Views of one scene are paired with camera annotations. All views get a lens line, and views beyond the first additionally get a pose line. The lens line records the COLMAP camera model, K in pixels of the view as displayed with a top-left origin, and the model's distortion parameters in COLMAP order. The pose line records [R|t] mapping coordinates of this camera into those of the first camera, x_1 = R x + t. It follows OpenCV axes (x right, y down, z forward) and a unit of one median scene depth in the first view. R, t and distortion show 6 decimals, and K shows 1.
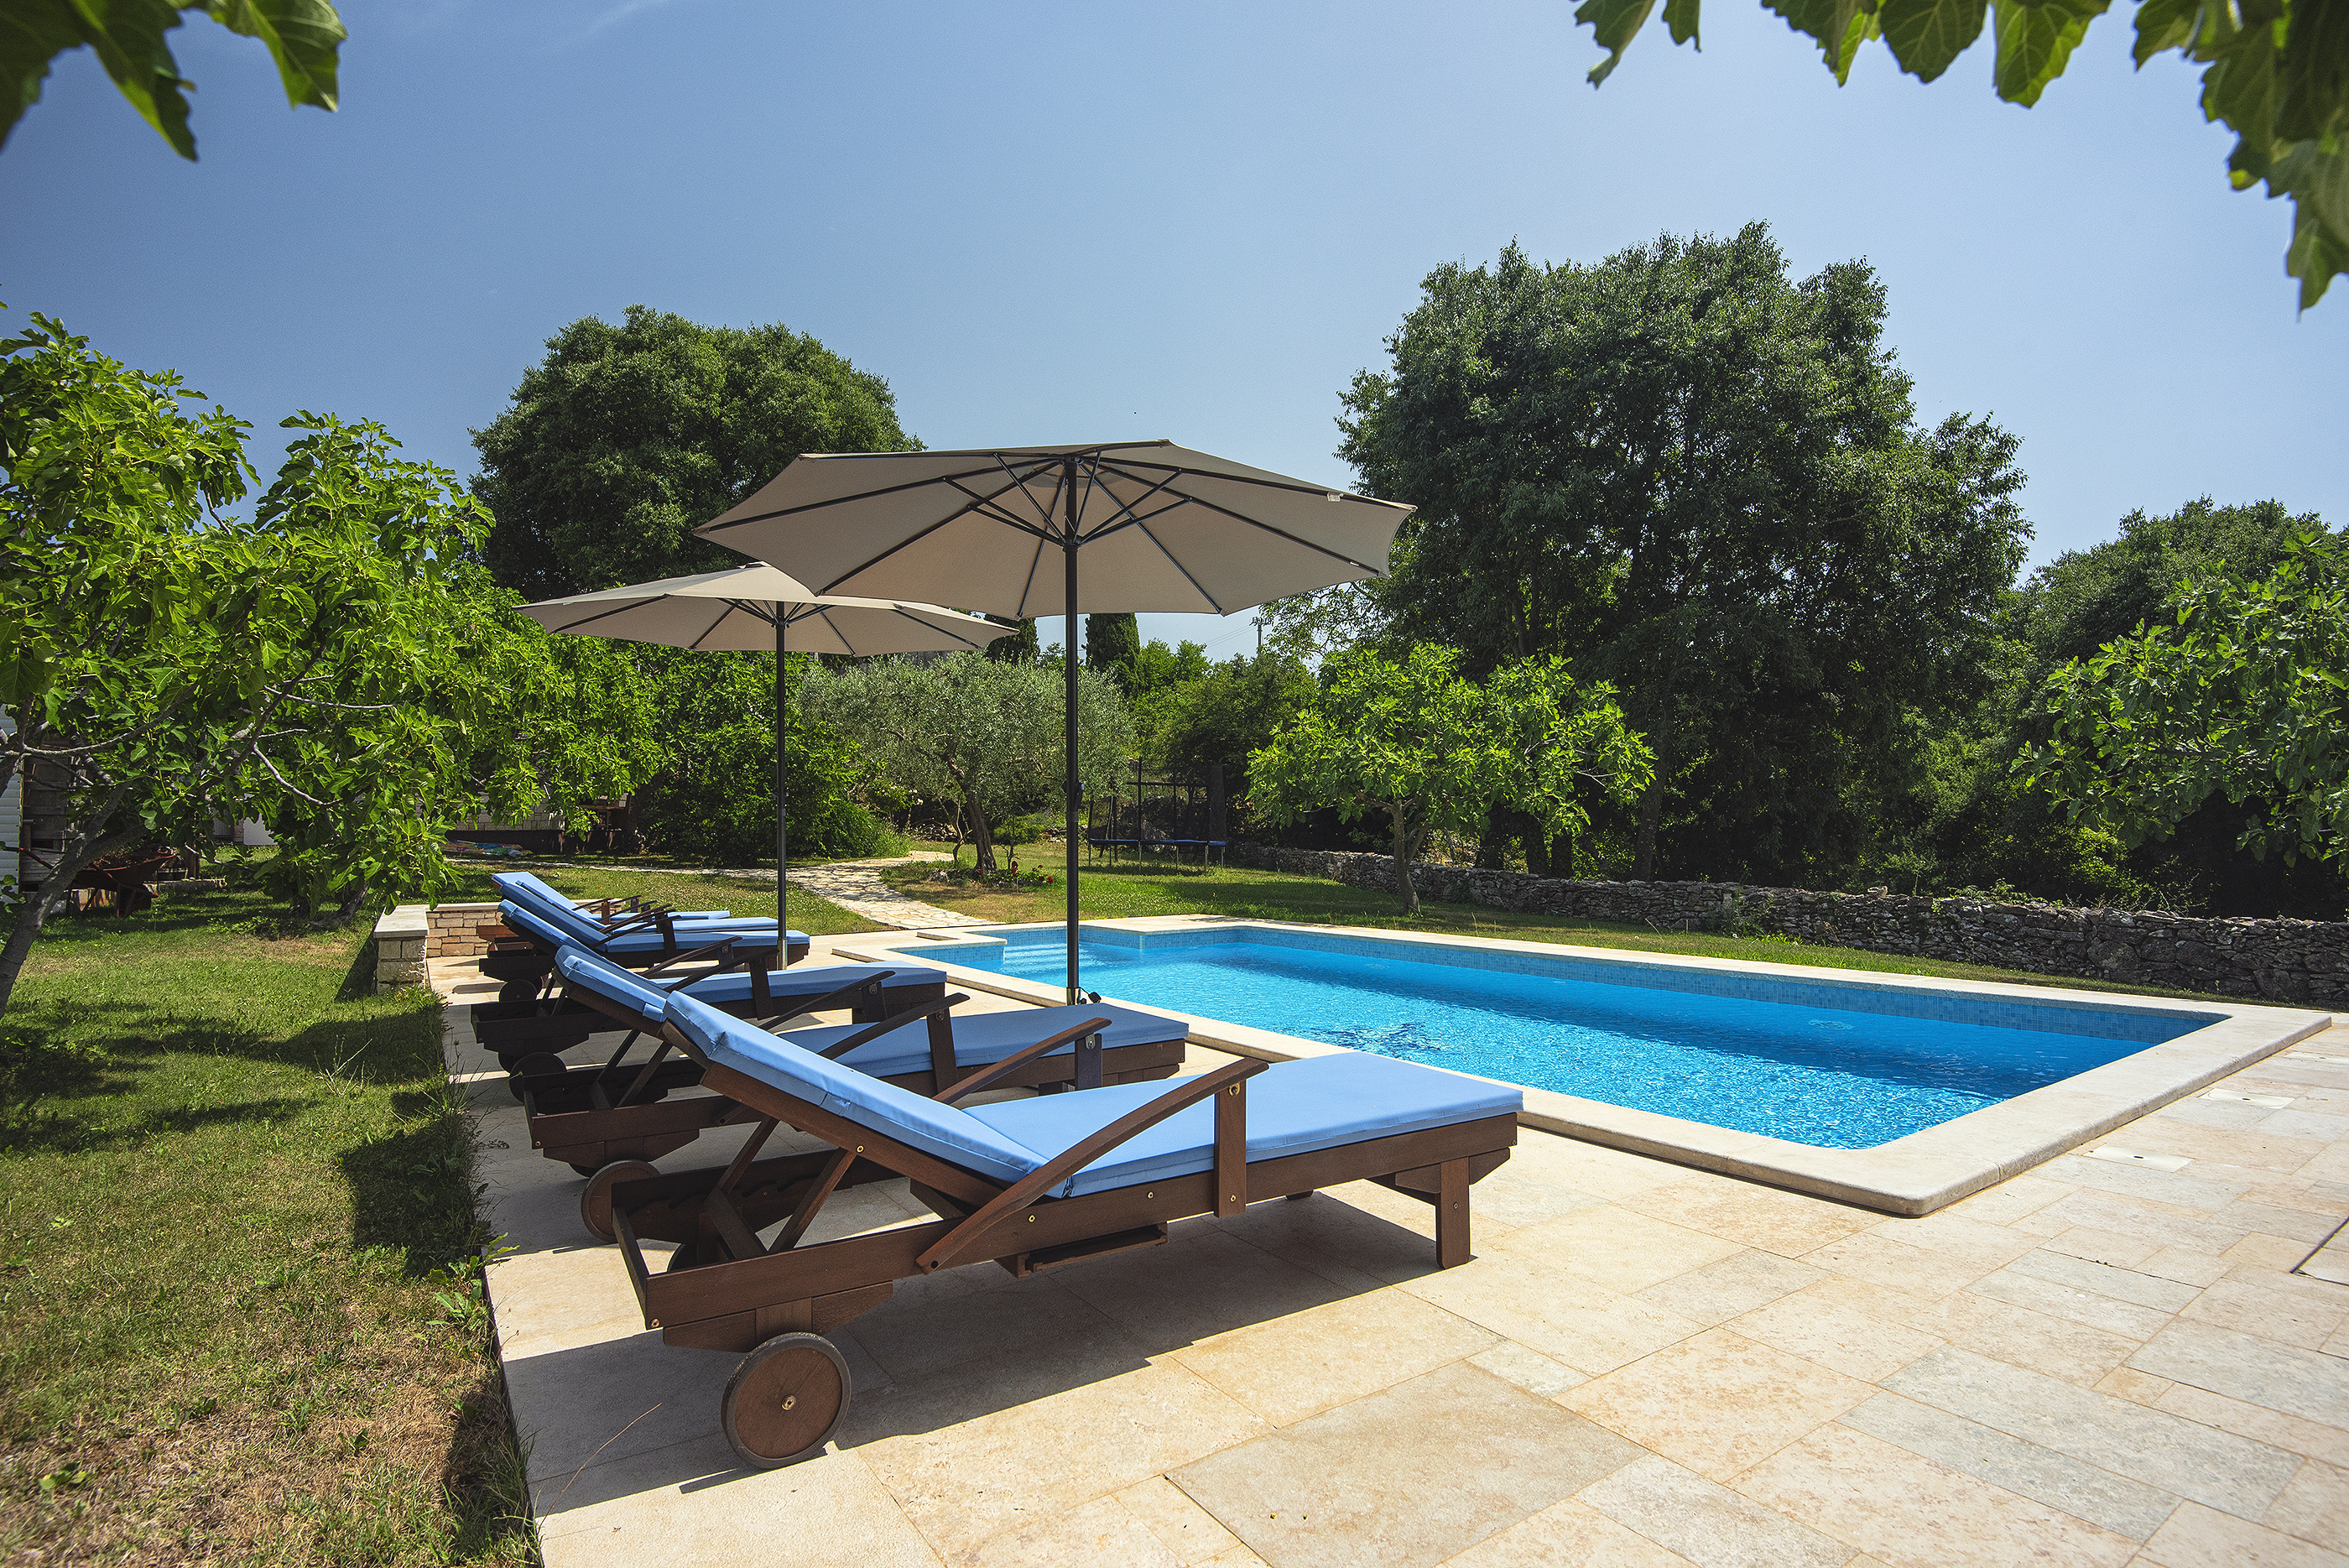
lens RADIAL K [[1143.2, 0, 1174.5], [0, 1143.2, 784.0], [0, 0, 1]] dist [-0.002577, -0.025605]
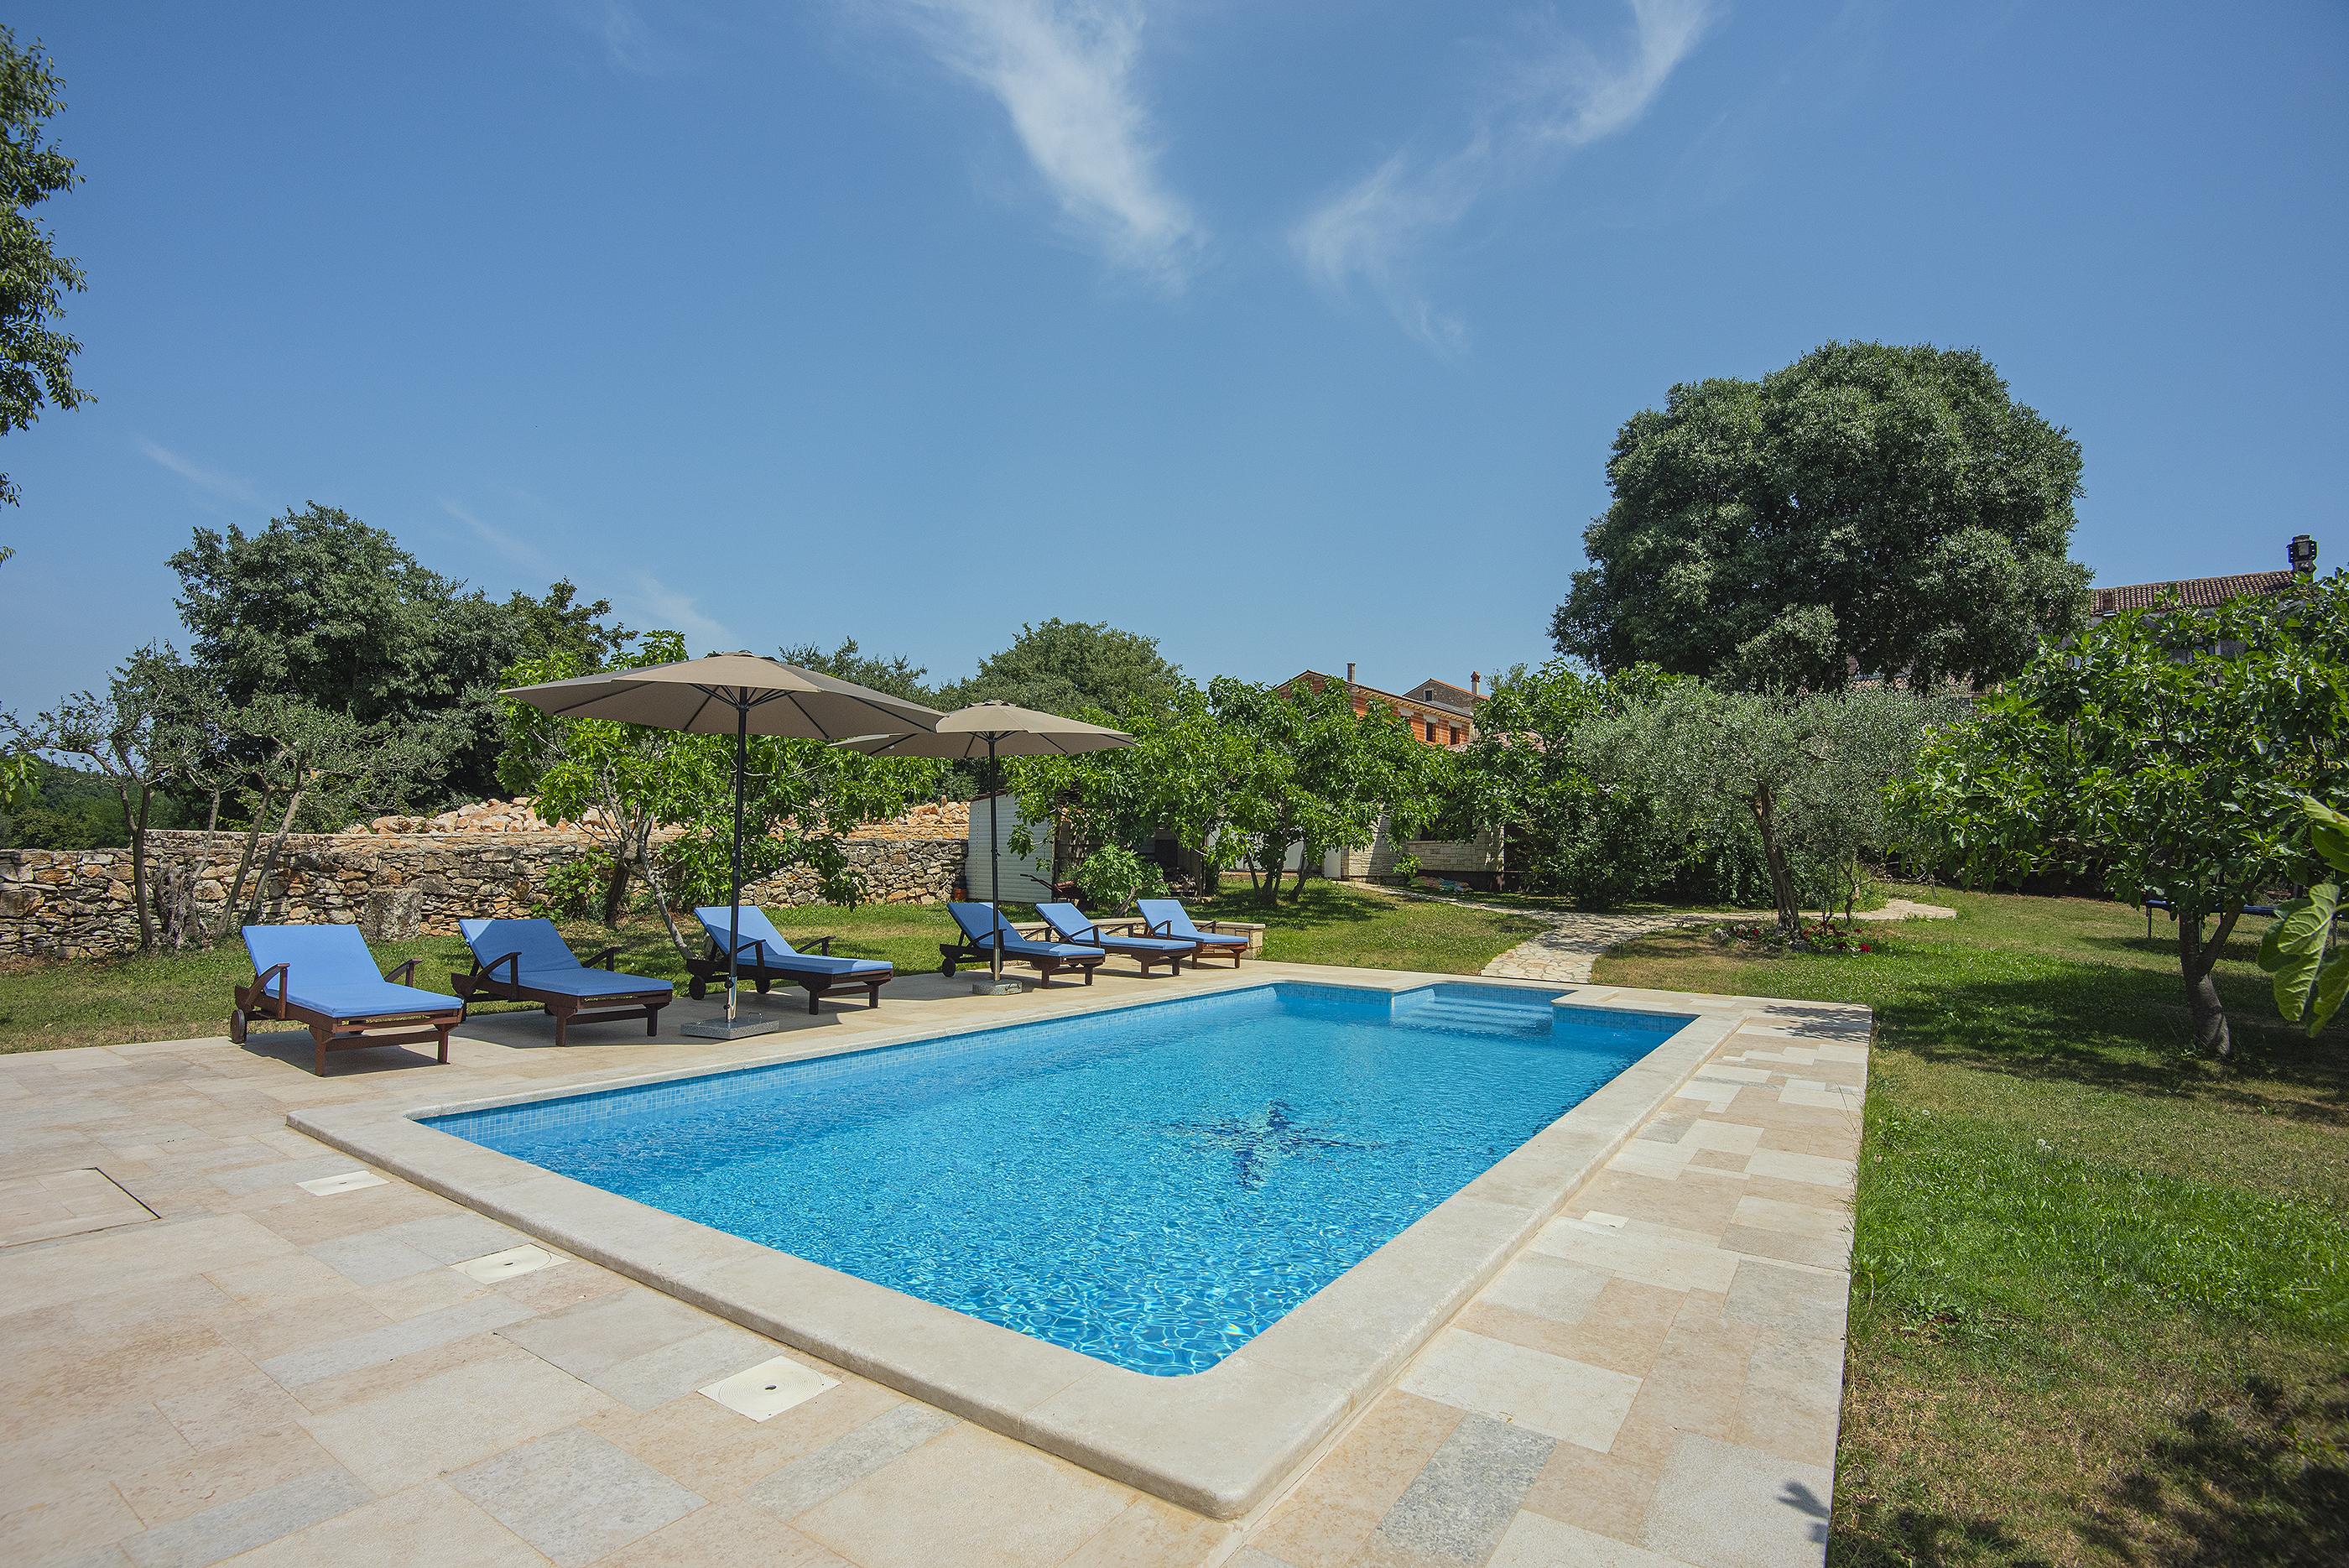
lens RADIAL K [[1117.1, 0, 1195.5], [0, 1117.1, 774.0], [0, 0, 1]] dist [-0.012513, -0.019280]
pose [[0.386771, -0.051177, -0.920755, 0.454866], [0.011134, 0.998645, -0.050829, -0.007585], [0.922109, 0.009407, 0.386817, 0.270951]]
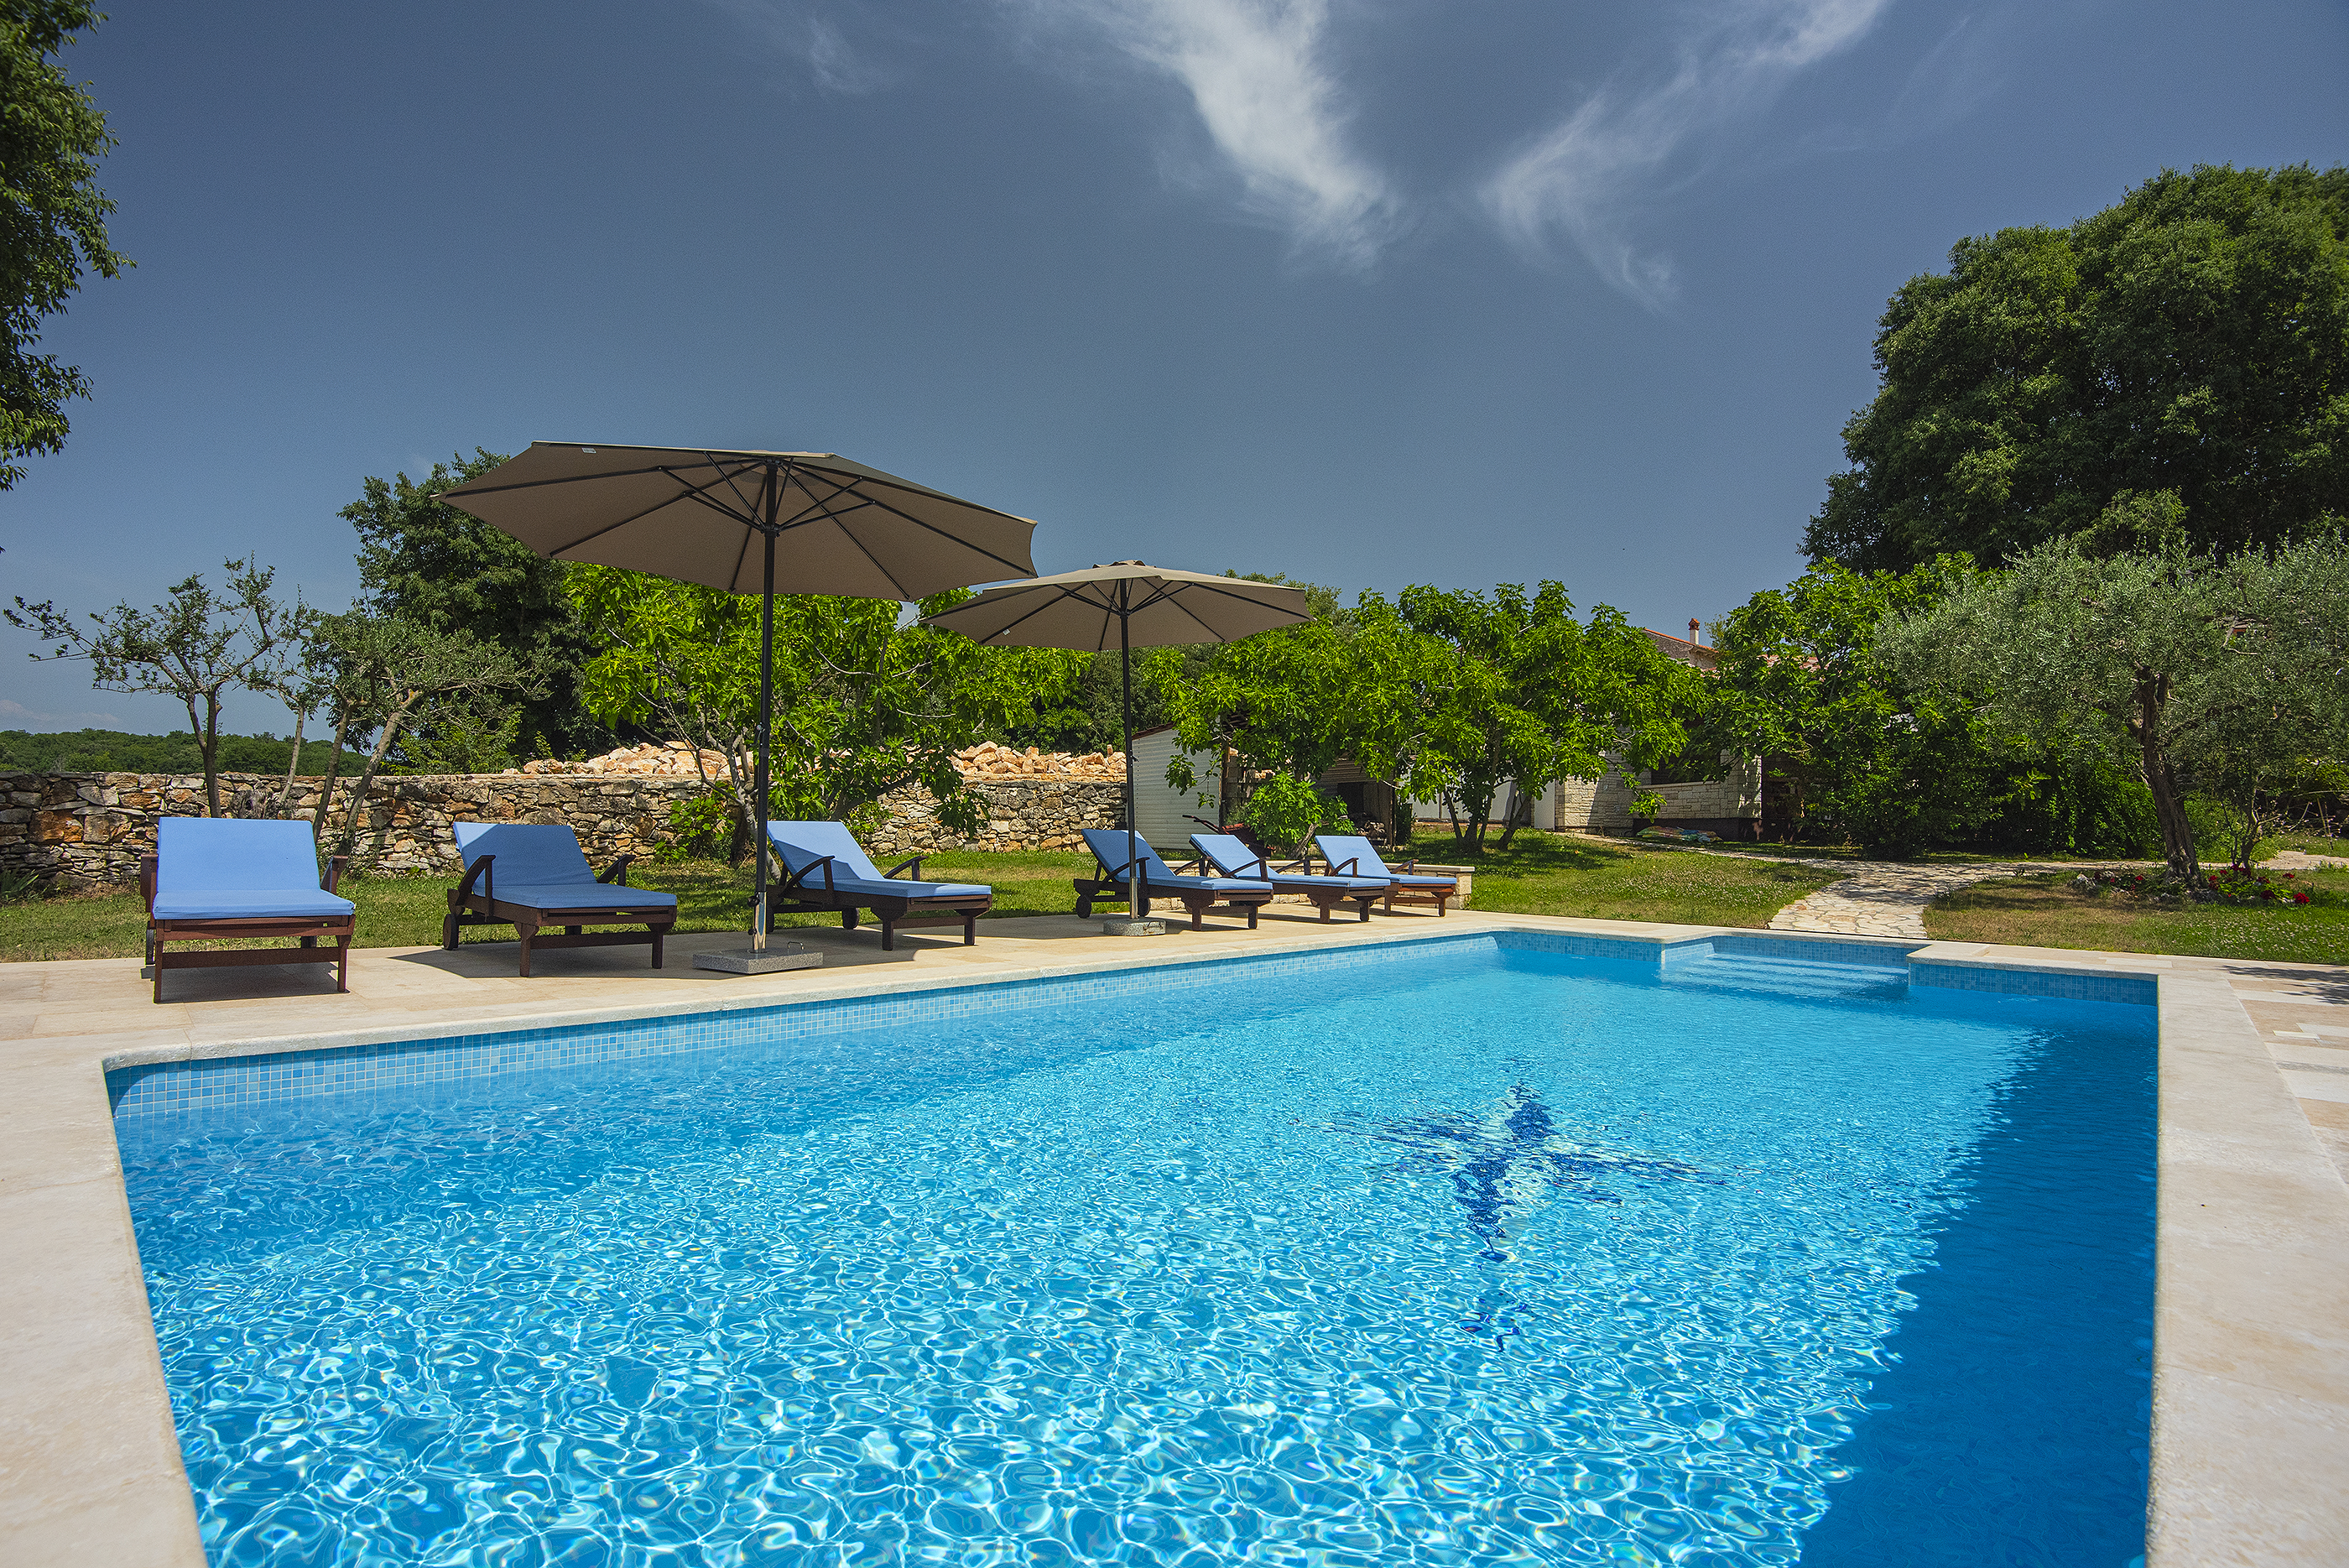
lens RADIAL K [[1117.1, 0, 1195.5], [0, 1117.1, 774.0], [0, 0, 1]] dist [-0.012513, -0.019280]
pose [[0.230497, -0.034620, -0.972457, 0.318605], [0.014281, 0.999380, -0.032193, 0.026837], [0.972968, -0.006468, 0.230848, 0.323692]]
